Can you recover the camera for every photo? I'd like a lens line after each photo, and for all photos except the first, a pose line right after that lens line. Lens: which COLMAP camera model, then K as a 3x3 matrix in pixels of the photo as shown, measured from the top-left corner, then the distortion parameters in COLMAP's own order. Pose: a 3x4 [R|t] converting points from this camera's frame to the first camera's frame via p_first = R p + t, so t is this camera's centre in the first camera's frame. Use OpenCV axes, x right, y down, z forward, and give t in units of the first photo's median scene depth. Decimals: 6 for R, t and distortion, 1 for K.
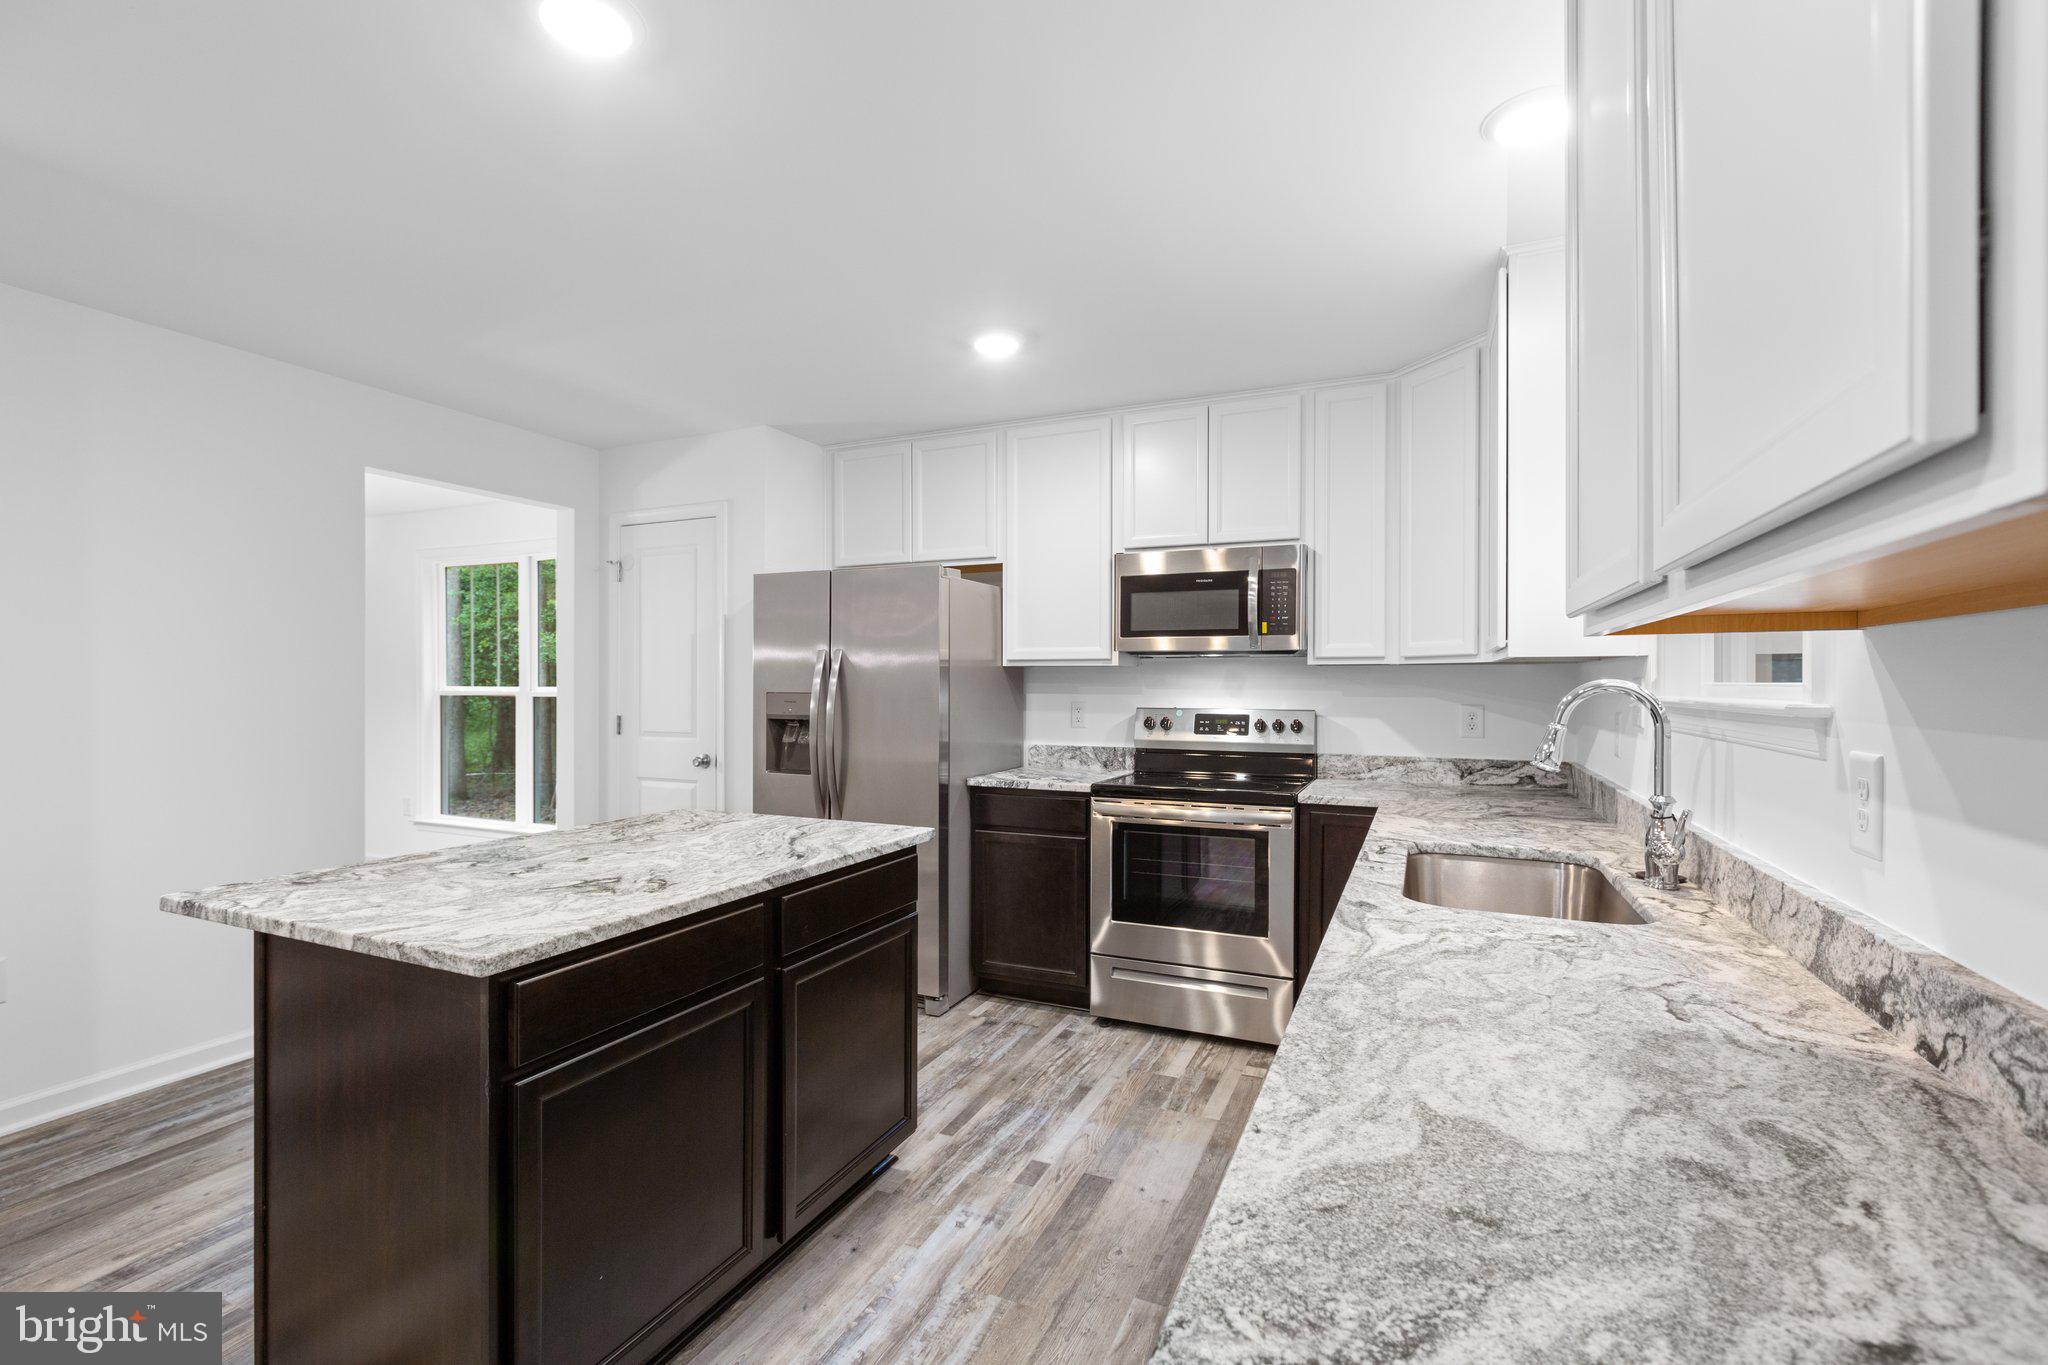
lens RADIAL K [[924.7, 0, 1024.0], [0, 924.7, 682.5], [0, 0, 1]] dist [0.001823, 0.000290]
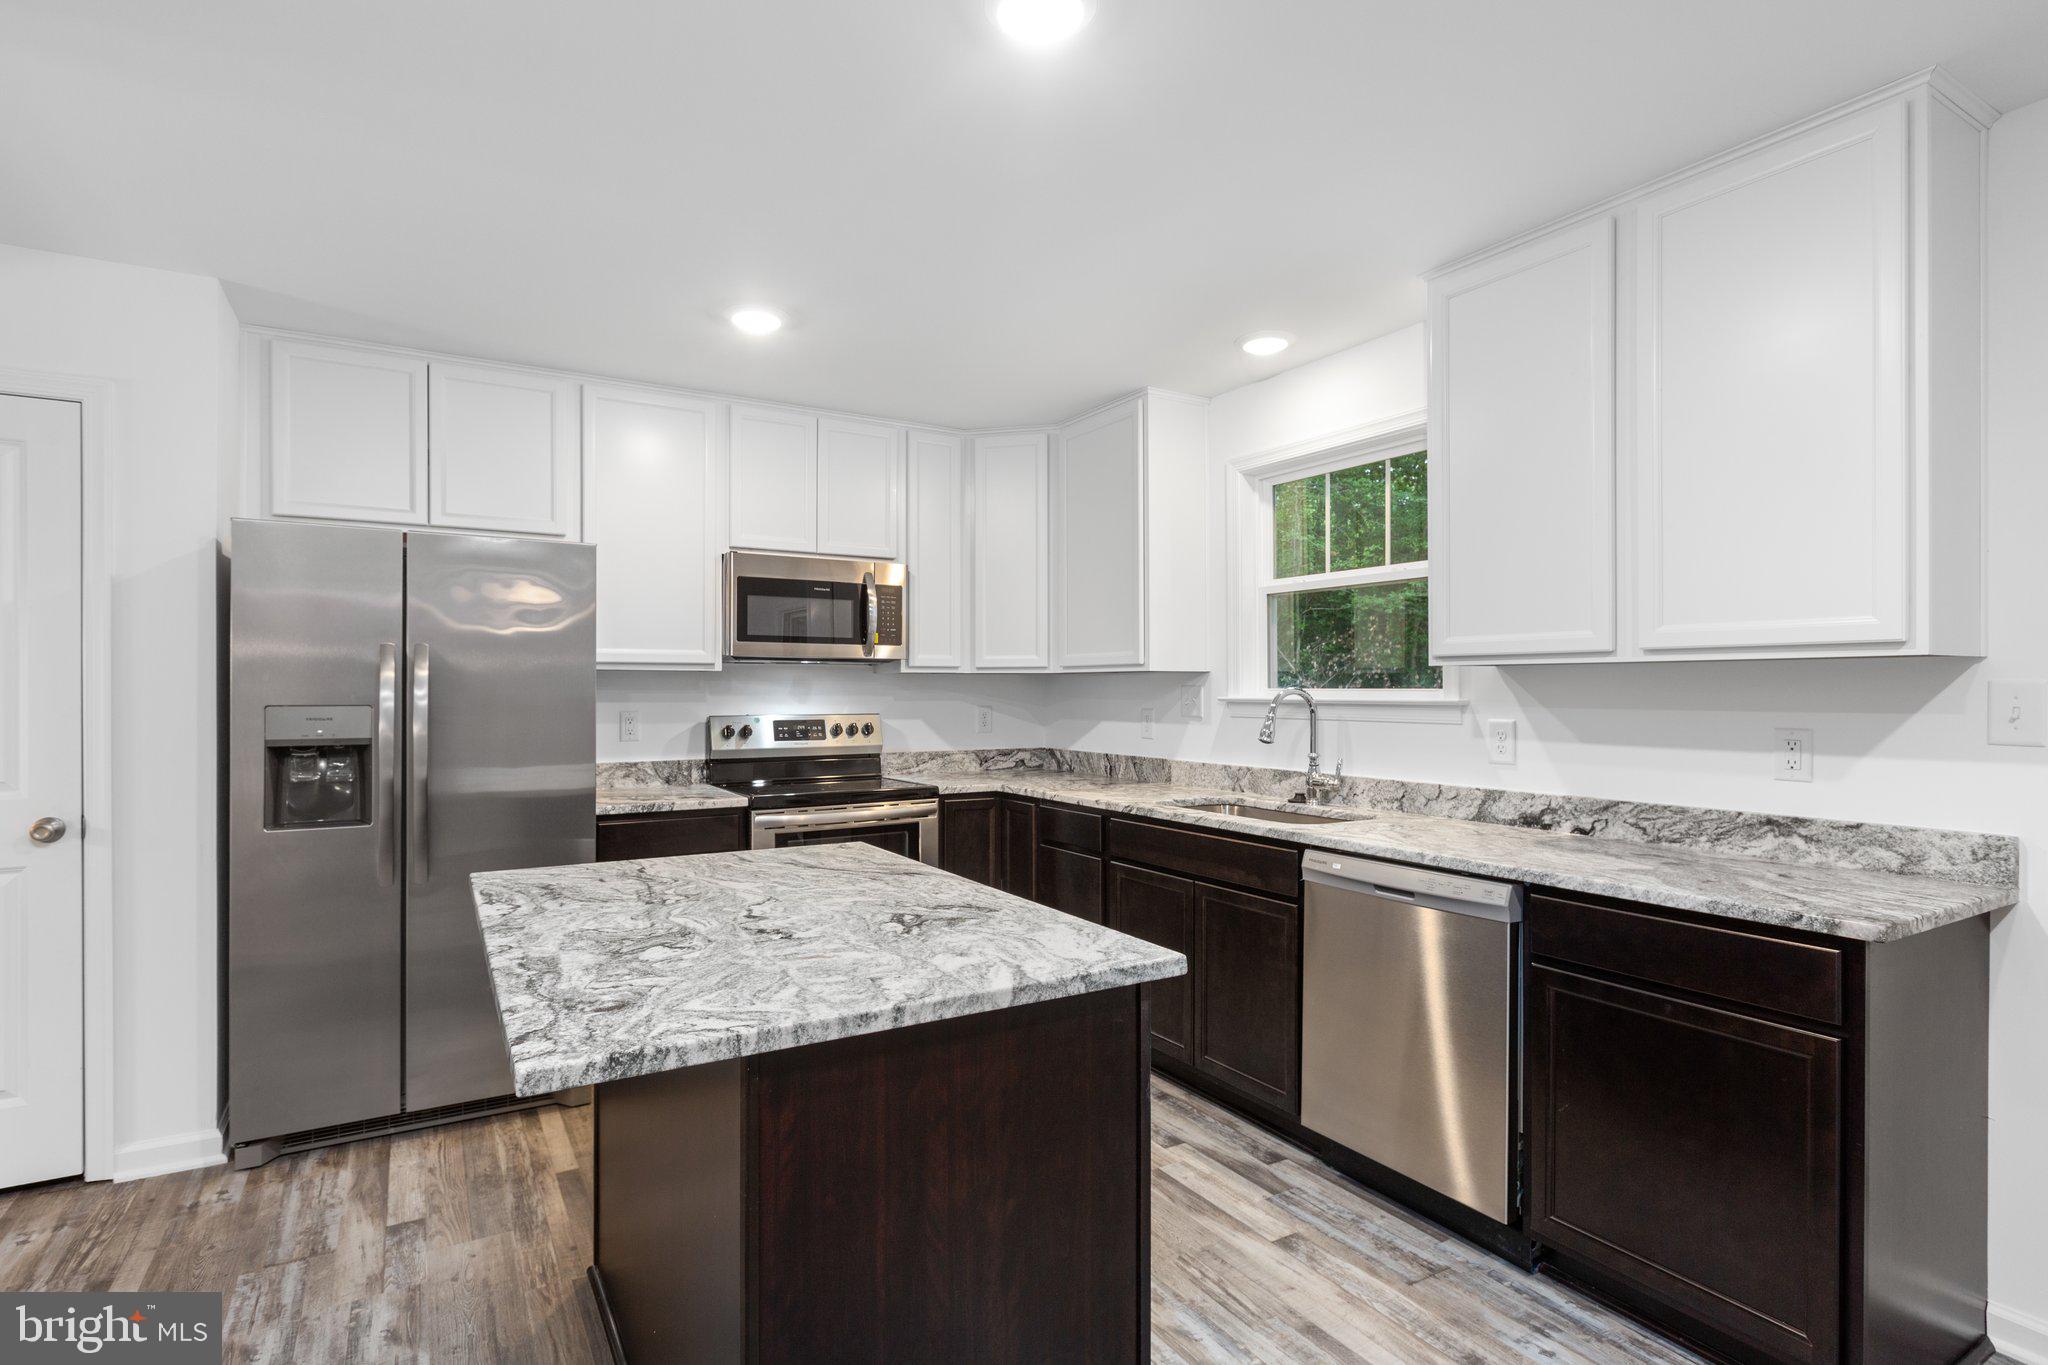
lens RADIAL K [[1003.0, 0, 1024.0], [0, 1003.0, 682.5], [0, 0, 1]] dist [-0.000234, -0.000079]
pose [[0.566007, 0.003110, 0.824394, -0.588311], [0.001970, 0.999985, -0.005125, -0.000841], [-0.824398, 0.004524, 0.565993, 0.186715]]
